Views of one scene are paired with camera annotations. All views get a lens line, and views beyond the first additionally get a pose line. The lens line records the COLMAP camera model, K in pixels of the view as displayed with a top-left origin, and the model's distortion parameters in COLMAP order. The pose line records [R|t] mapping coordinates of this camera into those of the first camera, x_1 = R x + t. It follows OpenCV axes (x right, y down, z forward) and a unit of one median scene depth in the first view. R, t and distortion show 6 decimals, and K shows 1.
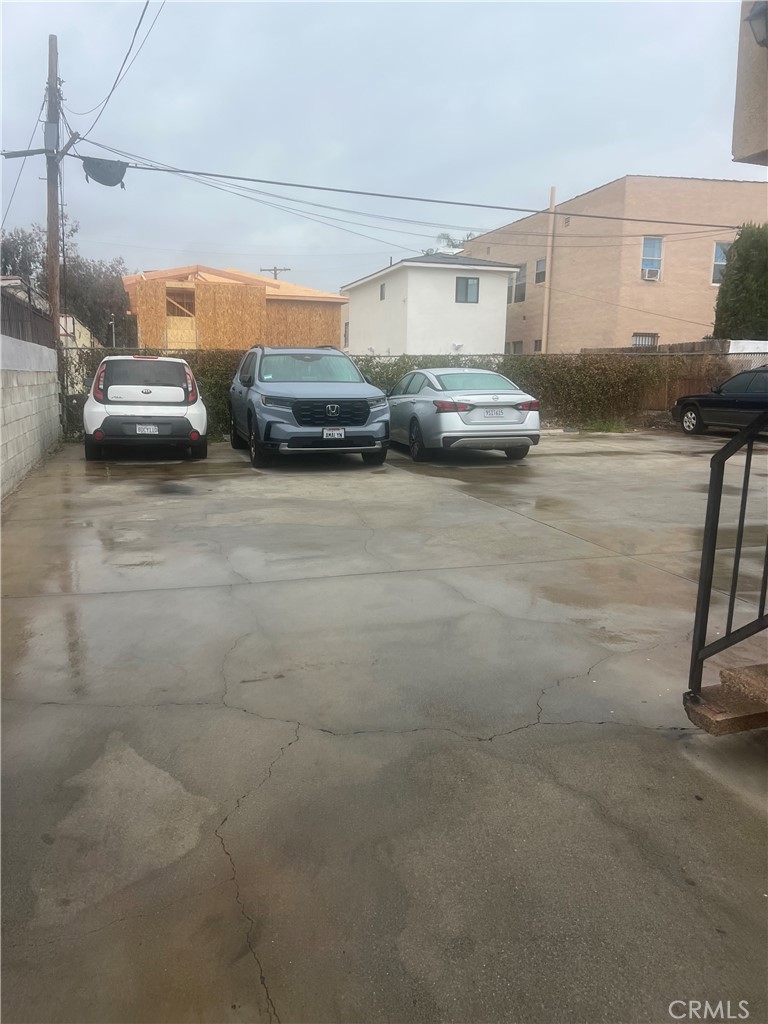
lens RADIAL K [[779.4, 0, 348.8], [0, 779.4, 512.7], [0, 0, 1]] dist [0.037342, -0.033520]
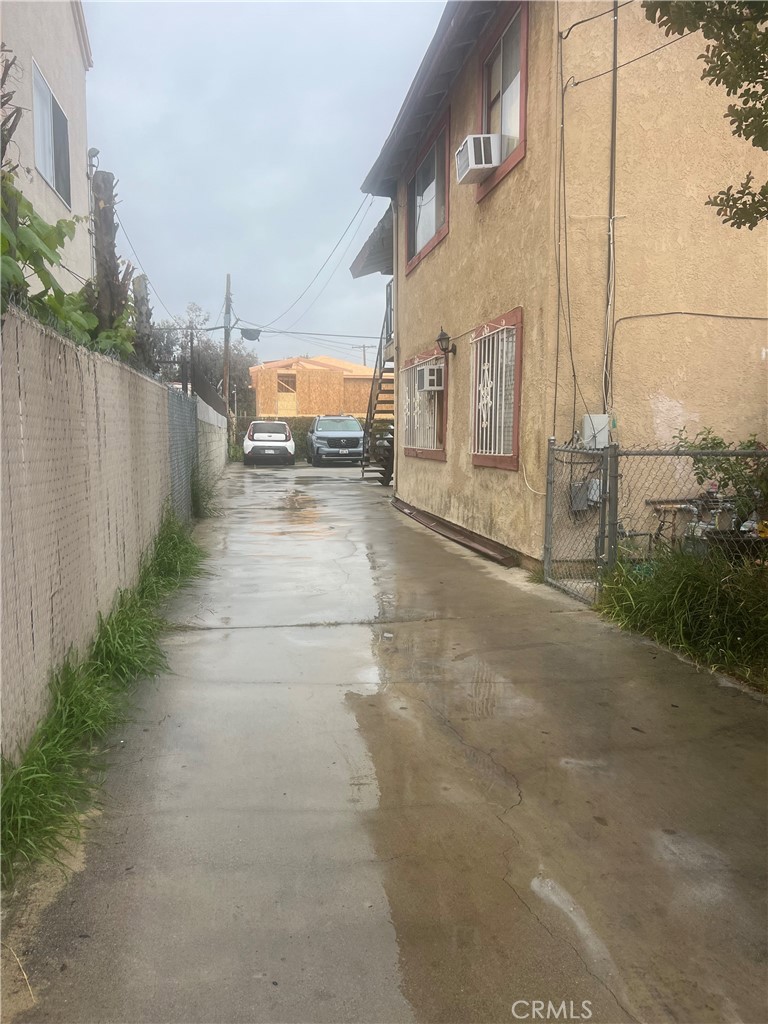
lens RADIAL K [[779.4, 0, 385.2], [0, 779.4, 521.7], [0, 0, 1]] dist [0.037342, -0.033520]
pose [[0.996204, 0.001241, -0.087041, 0.280802], [-0.006501, 0.998166, -0.060178, 0.231582], [0.086807, 0.060516, 0.994385, -1.236571]]
